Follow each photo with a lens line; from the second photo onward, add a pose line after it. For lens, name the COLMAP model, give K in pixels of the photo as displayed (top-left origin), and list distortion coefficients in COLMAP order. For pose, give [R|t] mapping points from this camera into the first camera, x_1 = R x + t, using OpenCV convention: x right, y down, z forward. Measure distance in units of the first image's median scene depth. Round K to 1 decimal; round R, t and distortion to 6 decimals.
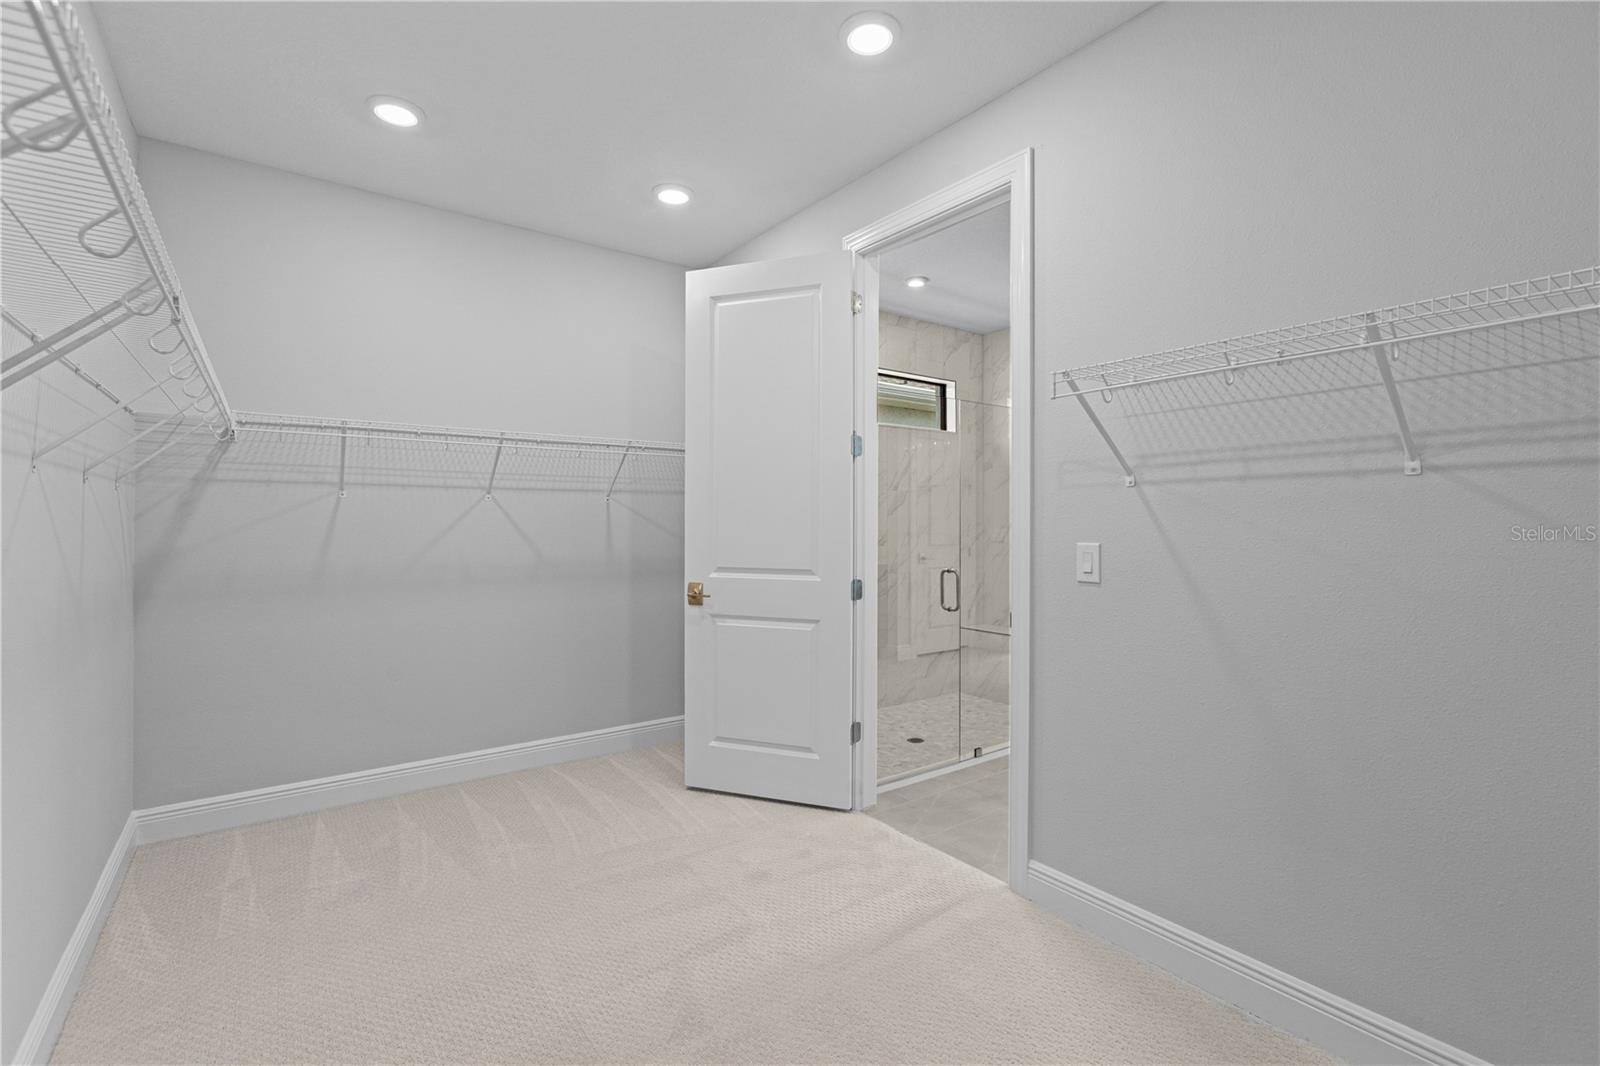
lens RADIAL K [[715.4, 0, 799.6], [0, 715.4, 531.6], [0, 0, 1]] dist [0.000669, 0.000310]
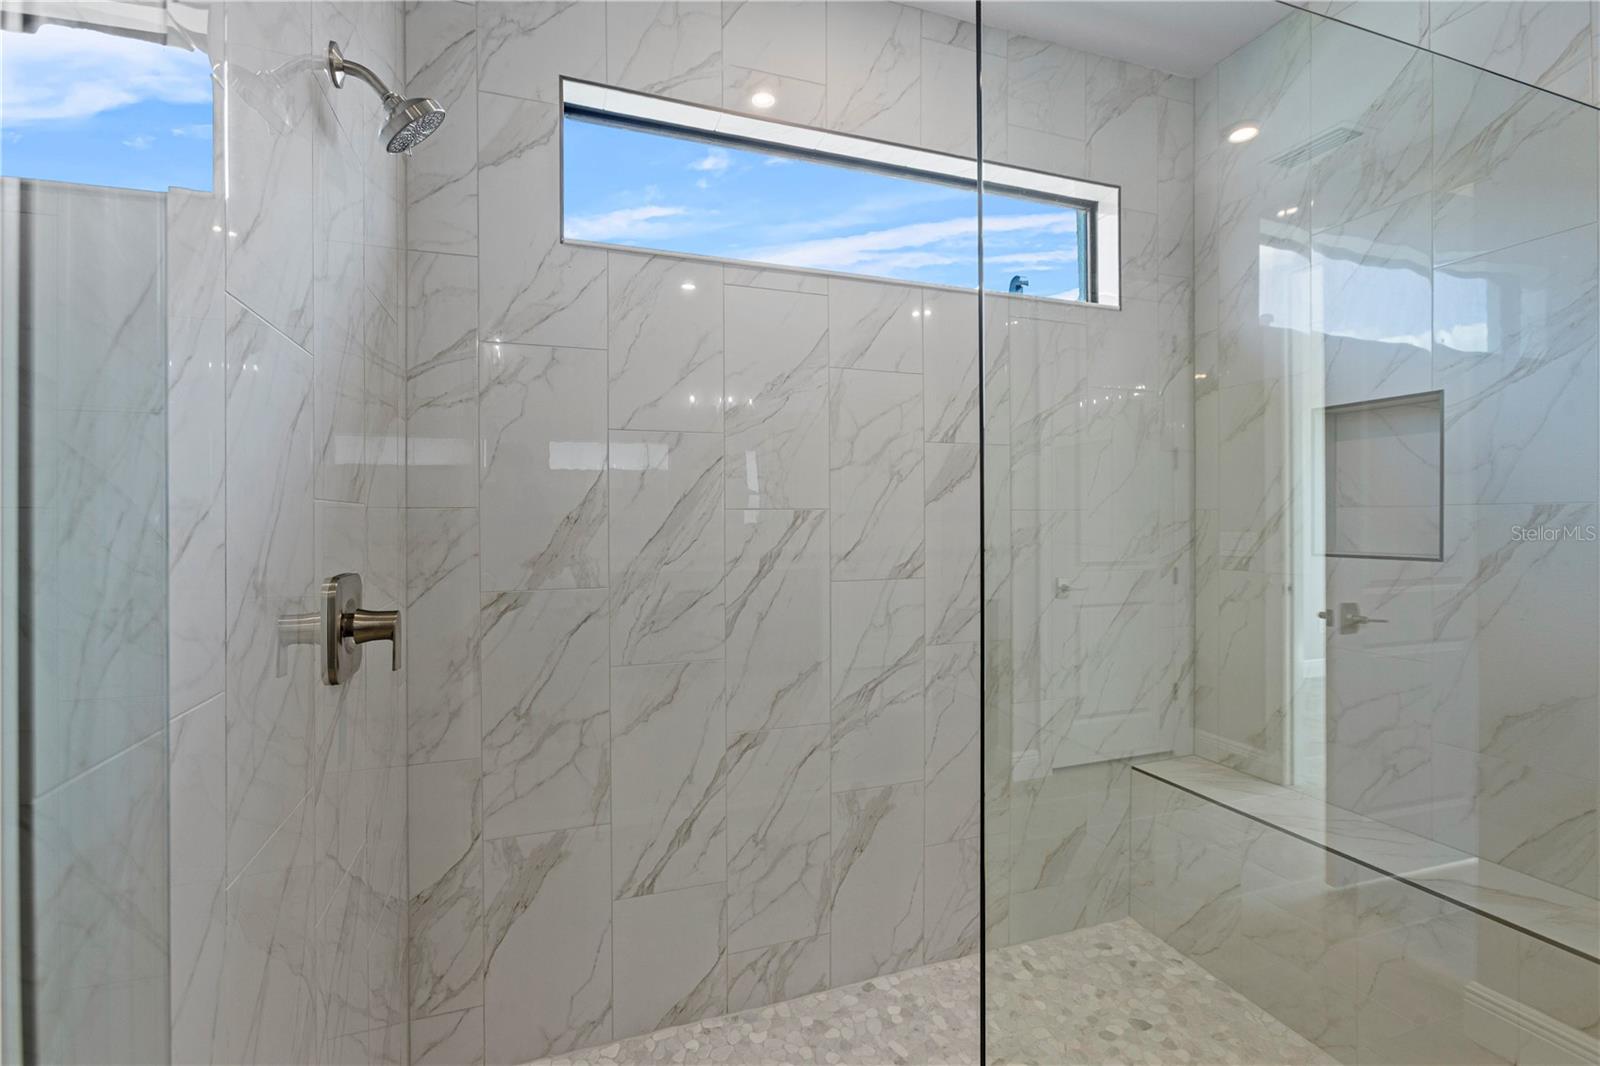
lens RADIAL K [[715.4, 0, 797.7], [0, 715.4, 508.7], [0, 0, 1]] dist [0.000669, 0.000310]
pose [[0.965345, 0.003912, -0.260949, 0.143968], [-0.003726, 0.999992, 0.001208, -0.021961], [0.260952, -0.000194, 0.965352, 0.538907]]
